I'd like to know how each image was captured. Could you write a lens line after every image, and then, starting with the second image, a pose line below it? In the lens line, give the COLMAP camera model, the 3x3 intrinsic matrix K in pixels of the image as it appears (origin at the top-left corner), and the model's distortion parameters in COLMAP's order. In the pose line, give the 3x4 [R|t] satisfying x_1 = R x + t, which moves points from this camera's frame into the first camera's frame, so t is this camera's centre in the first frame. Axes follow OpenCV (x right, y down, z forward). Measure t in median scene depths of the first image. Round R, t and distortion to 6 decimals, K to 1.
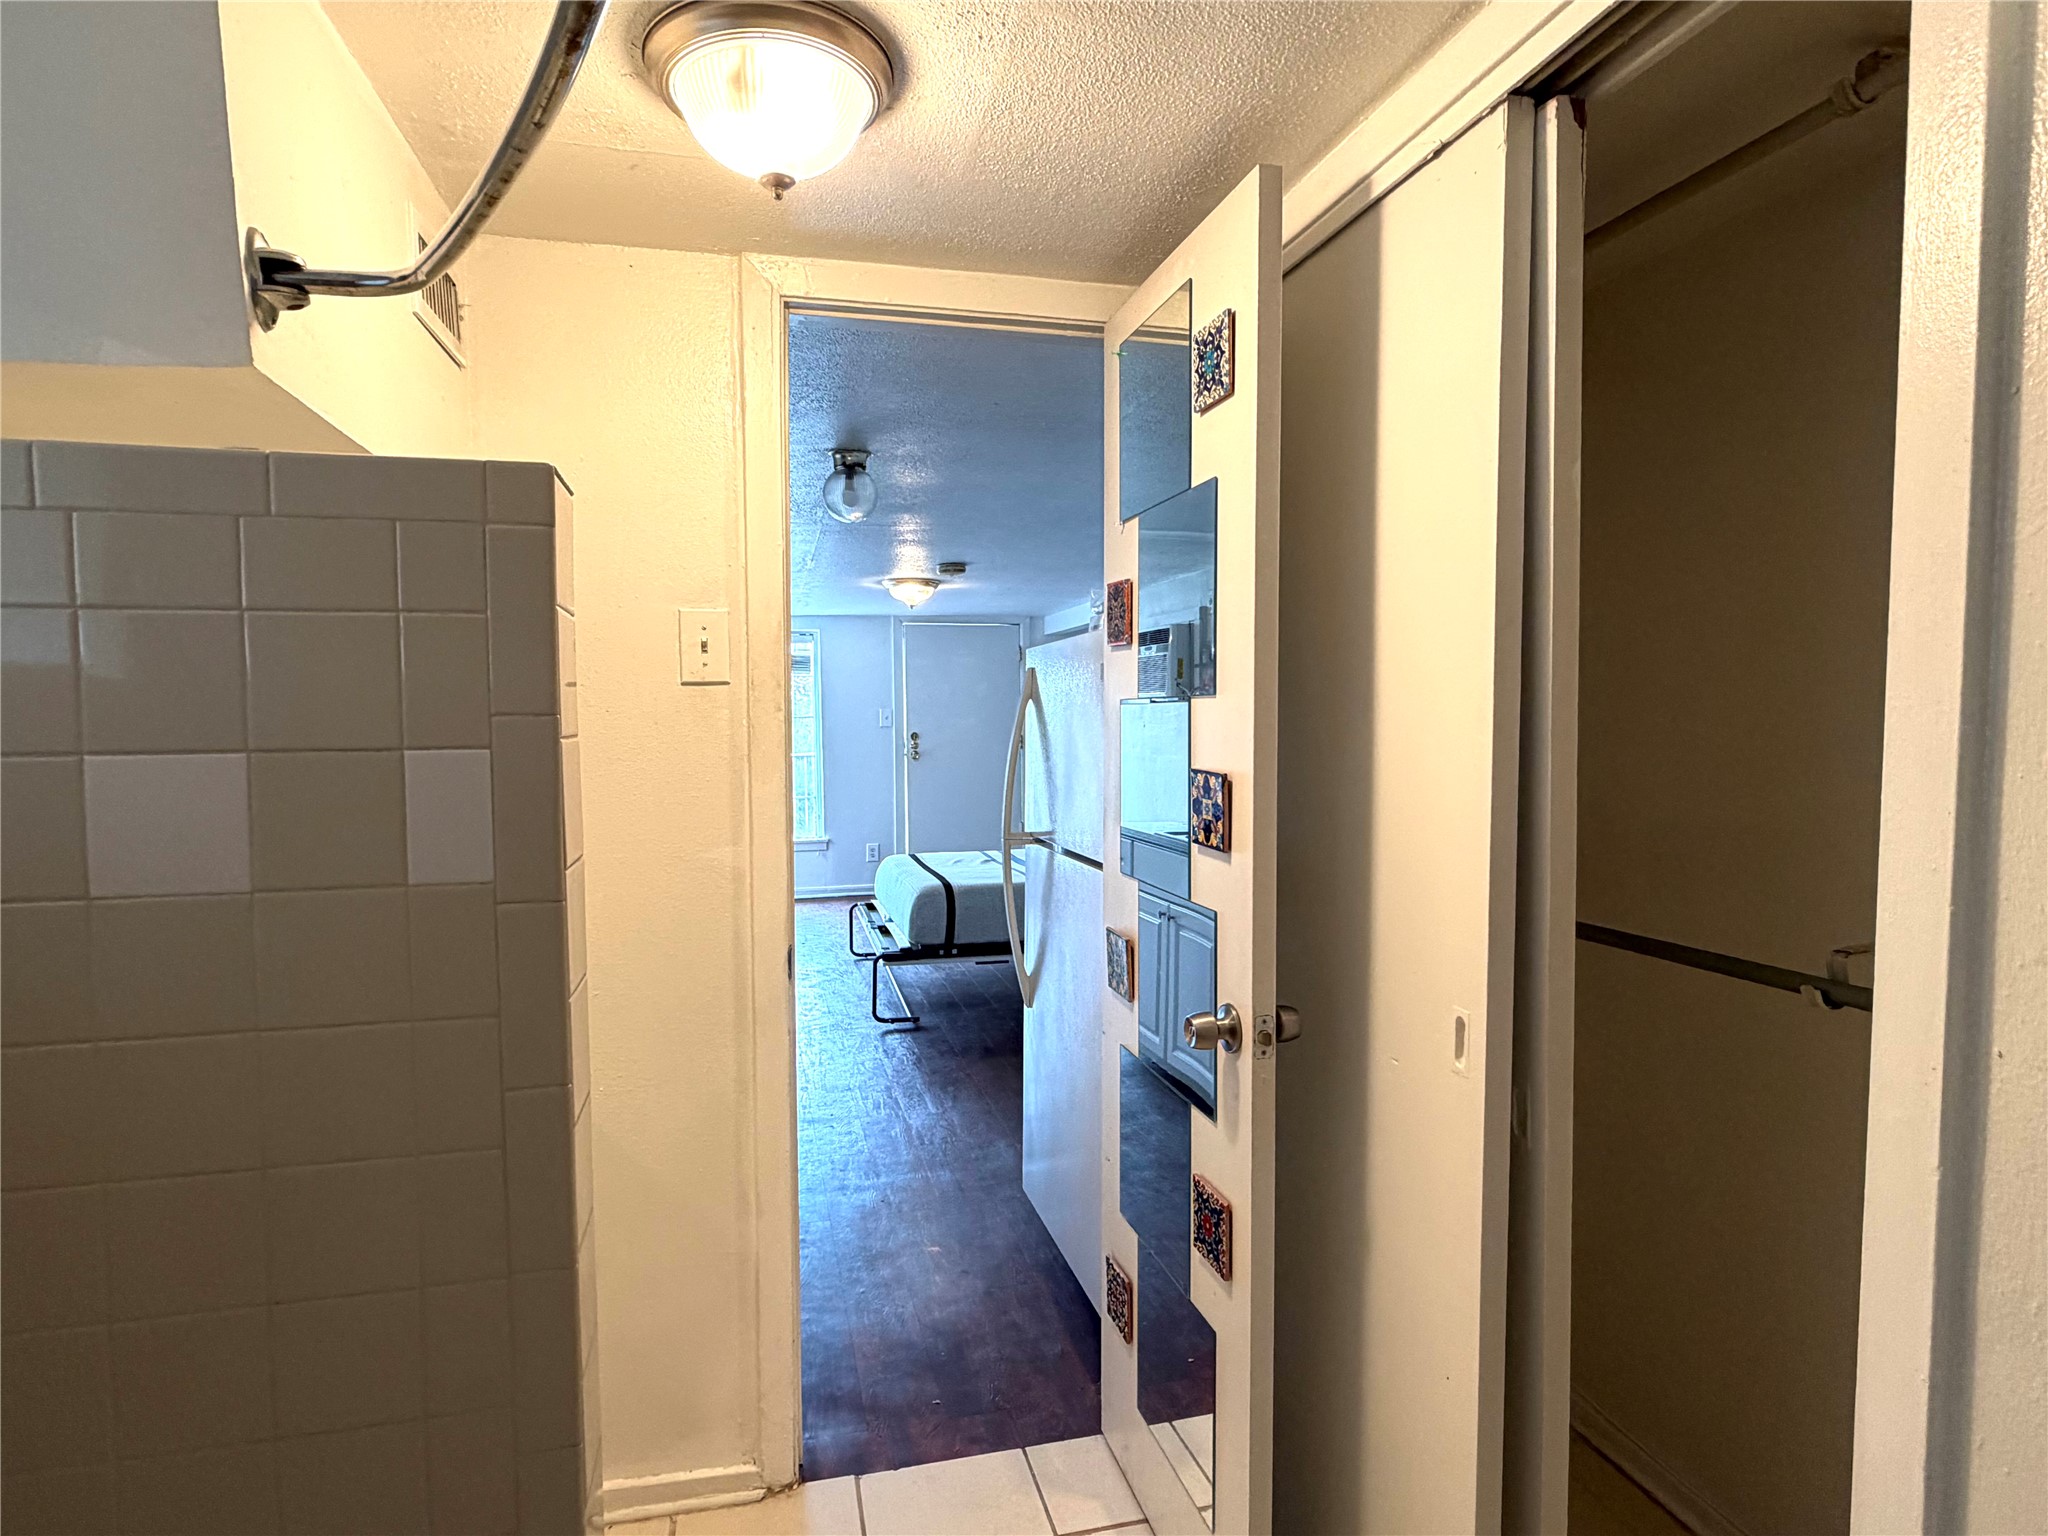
lens RADIAL K [[1114.7, 0, 1023.9], [0, 1114.7, 764.1], [0, 0, 1]] dist [0.003850, -0.000753]
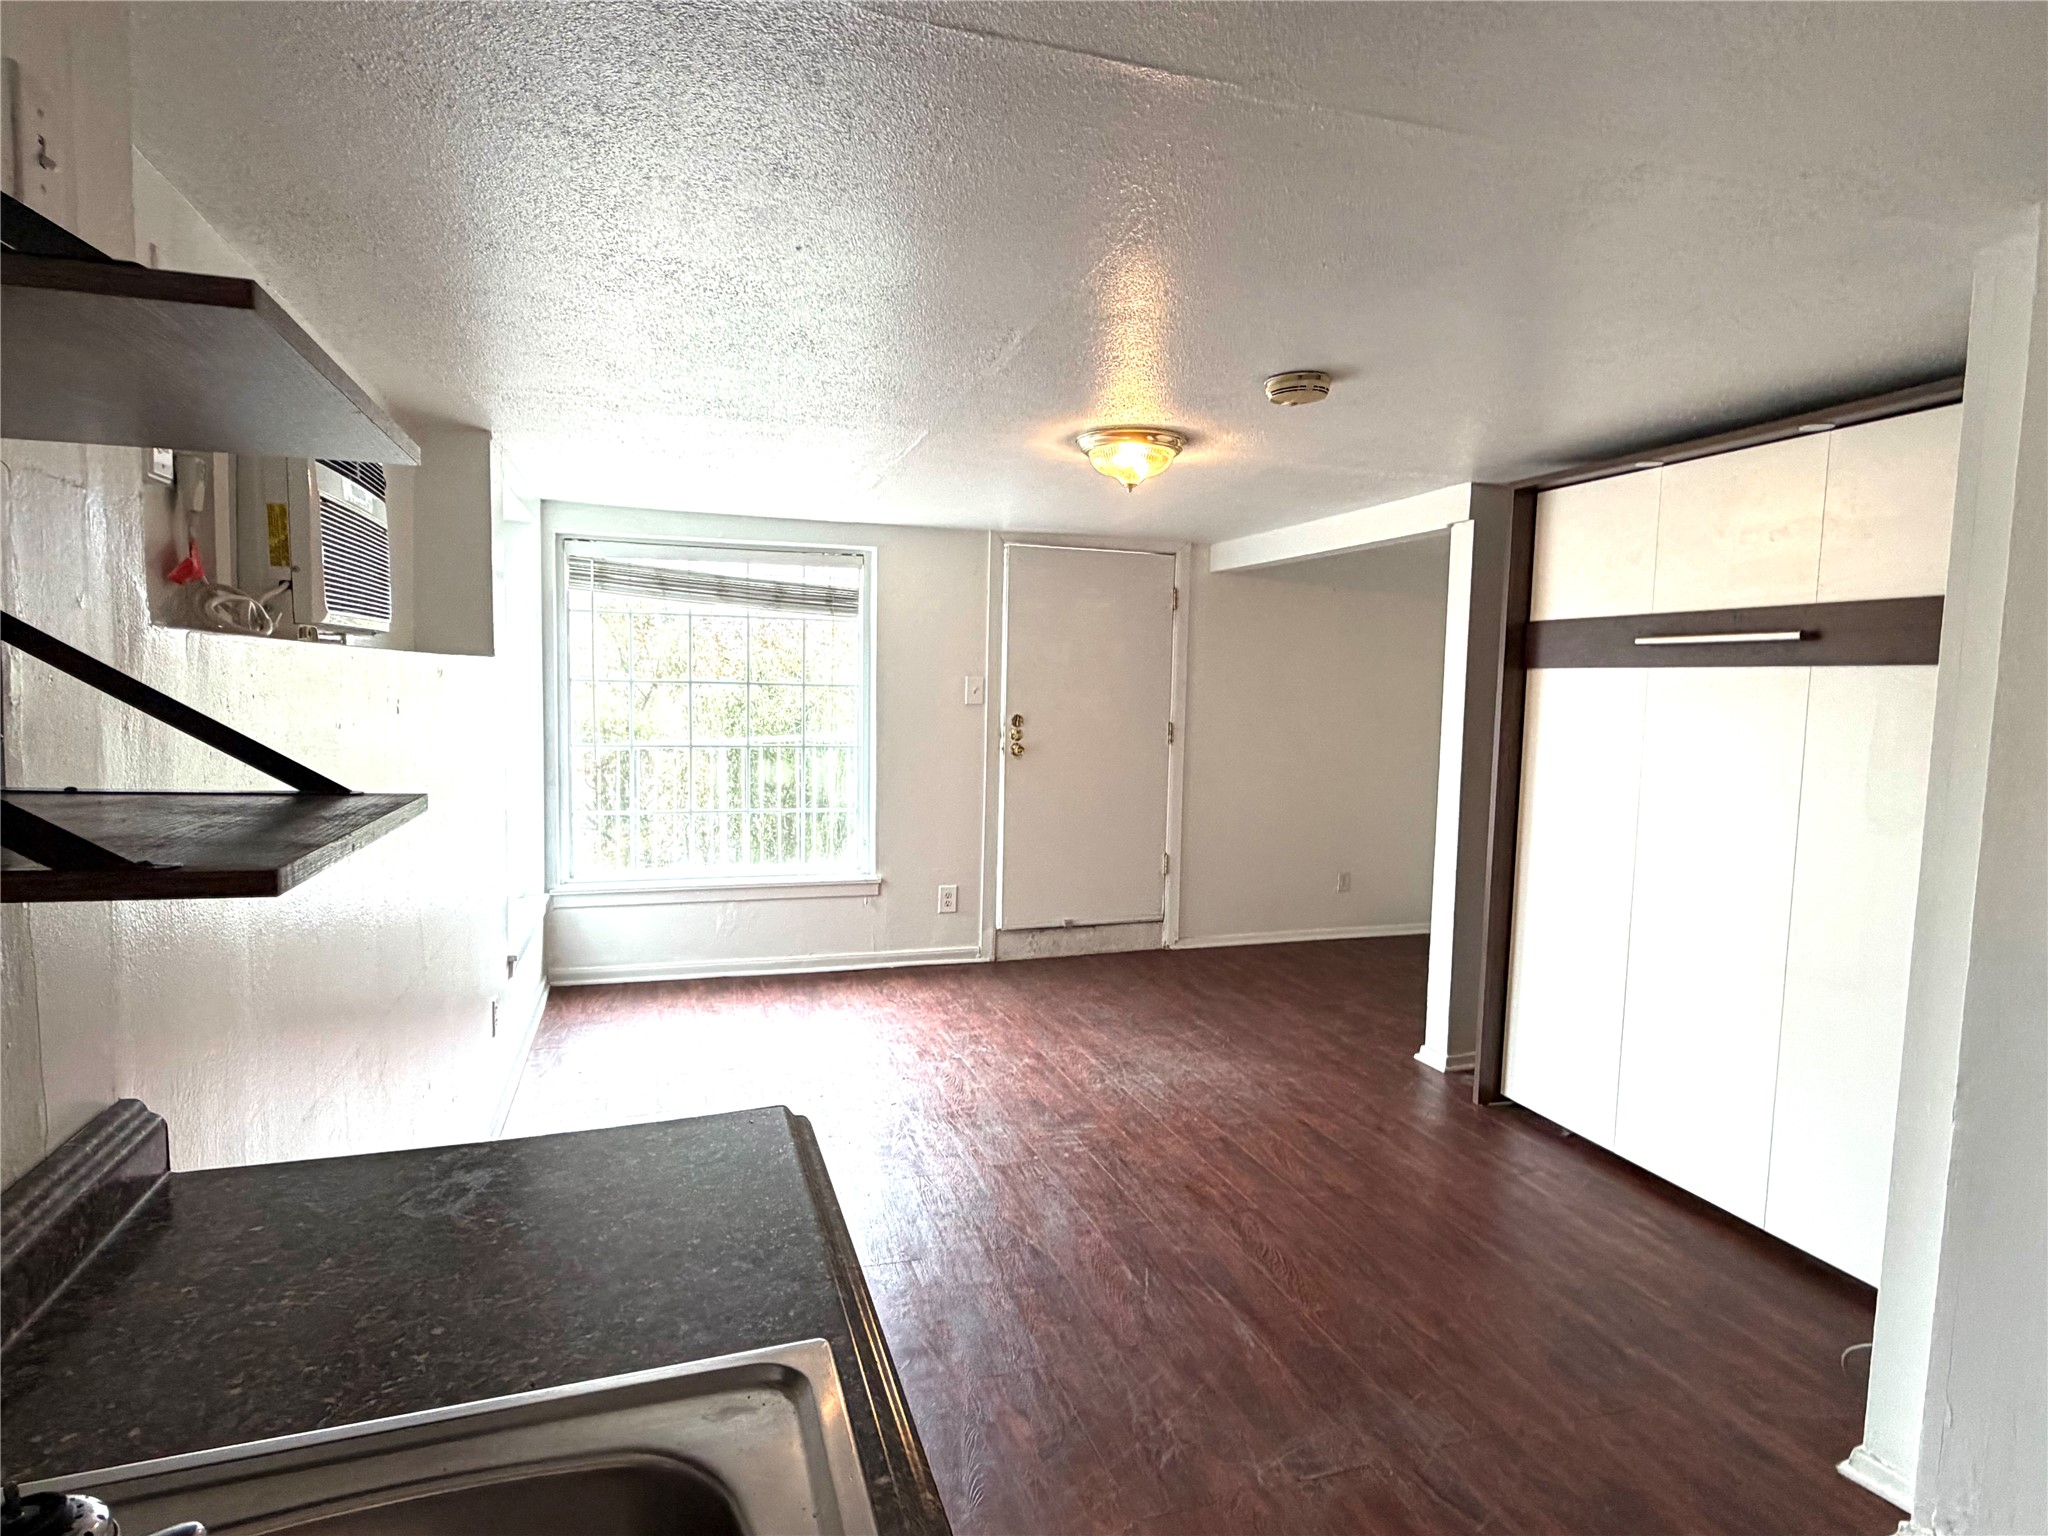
lens RADIAL K [[1114.7, 0, 1019.6], [0, 1114.7, 773.5], [0, 0, 1]] dist [0.003850, -0.000753]
pose [[0.995792, 0.020293, 0.089369, -0.154855], [-0.022767, 0.999383, 0.026748, -0.011898], [-0.088771, -0.028670, 0.995639, 0.358592]]
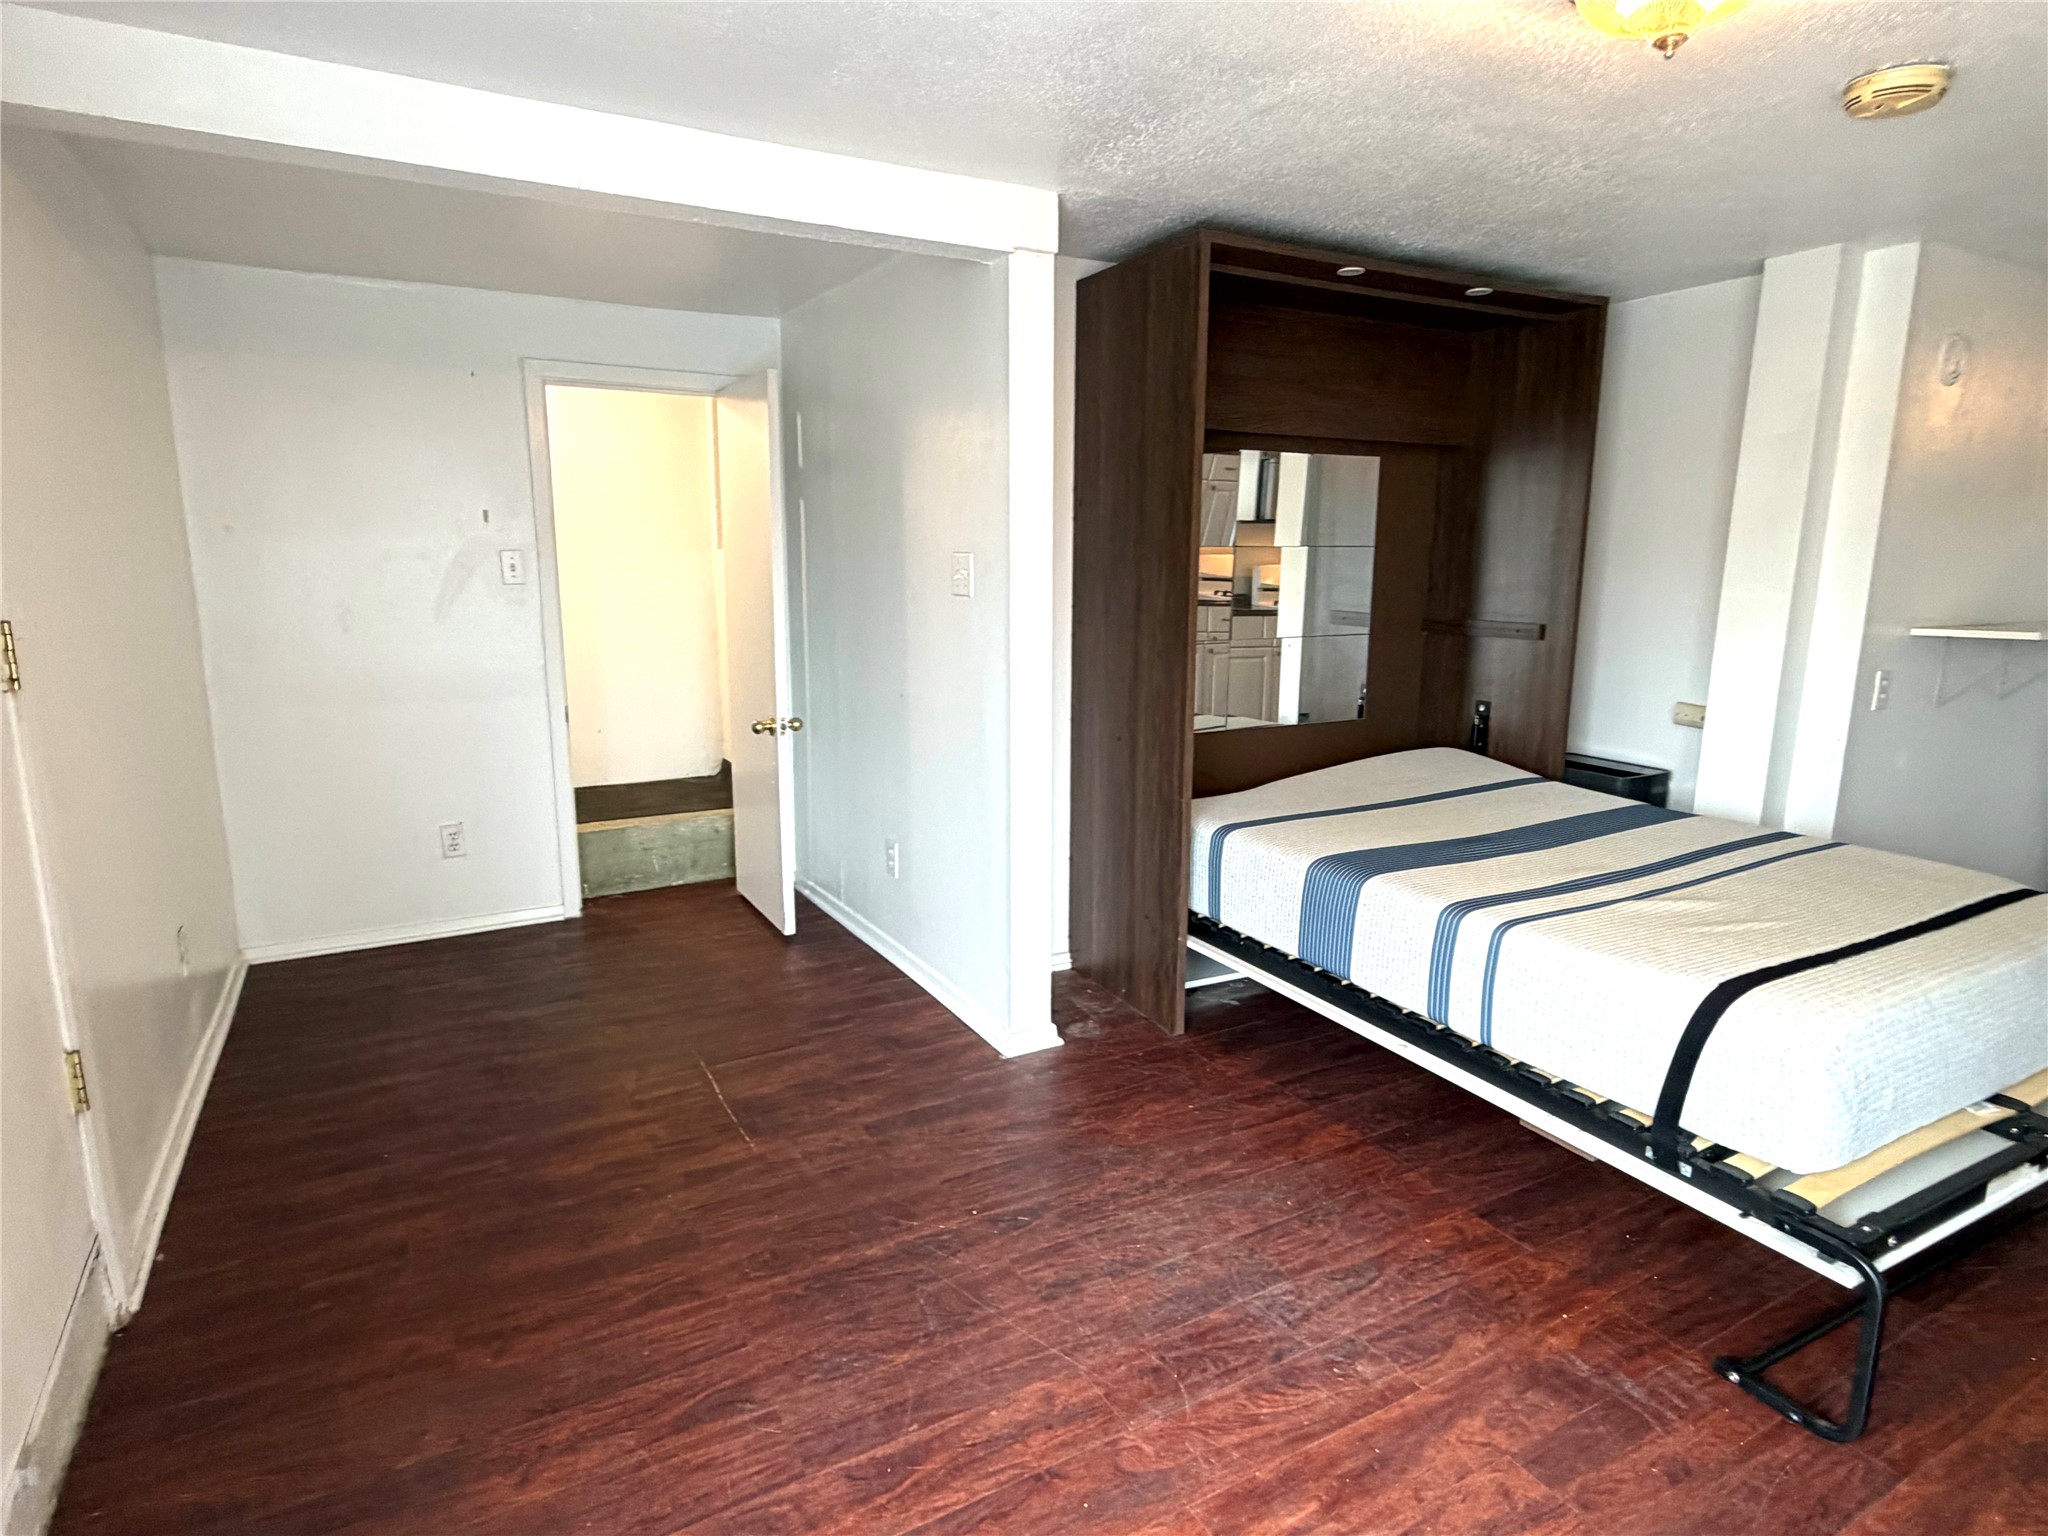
lens RADIAL K [[1114.7, 0, 1030.2], [0, 1114.7, 765.3], [0, 0, 1]] dist [0.003850, -0.000753]
pose [[-0.278317, -0.178911, 0.943679, -0.209762], [0.049330, 0.978539, 0.200069, -0.024974], [-0.959222, 0.102234, -0.263518, 0.700583]]
